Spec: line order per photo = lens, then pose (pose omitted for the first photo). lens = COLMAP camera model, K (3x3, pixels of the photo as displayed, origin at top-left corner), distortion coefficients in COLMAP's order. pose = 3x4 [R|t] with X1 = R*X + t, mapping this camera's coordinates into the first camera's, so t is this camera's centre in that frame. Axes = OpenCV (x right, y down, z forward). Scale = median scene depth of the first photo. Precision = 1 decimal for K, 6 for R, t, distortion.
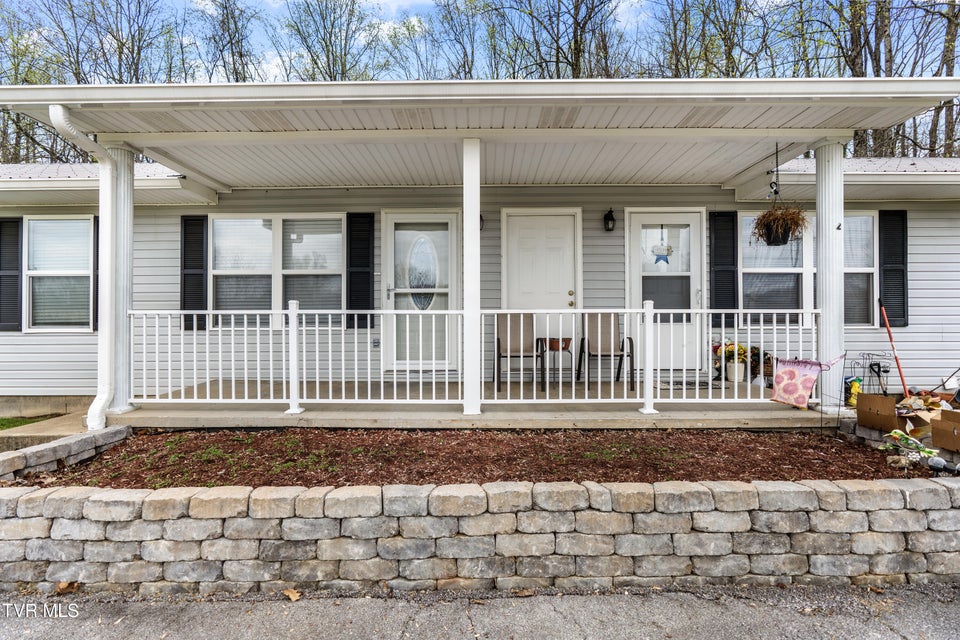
lens RADIAL K [[441.4, 0, 480.9], [0, 441.4, 320.8], [0, 0, 1]] dist [-0.000718, 0.000265]
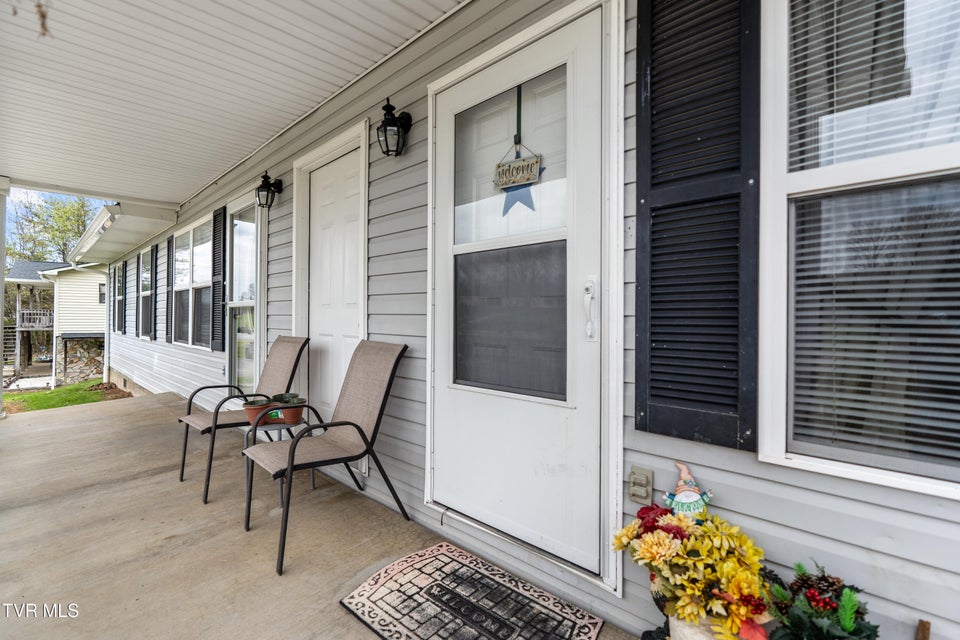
lens RADIAL K [[441.4, 0, 479.5], [0, 441.4, 315.0], [0, 0, 1]] dist [-0.000718, 0.000265]
pose [[0.719883, 0.001992, -0.694092, 0.634230], [-0.003941, 0.999991, -0.001217, -0.052080], [0.694084, 0.003611, 0.719885, 0.750335]]
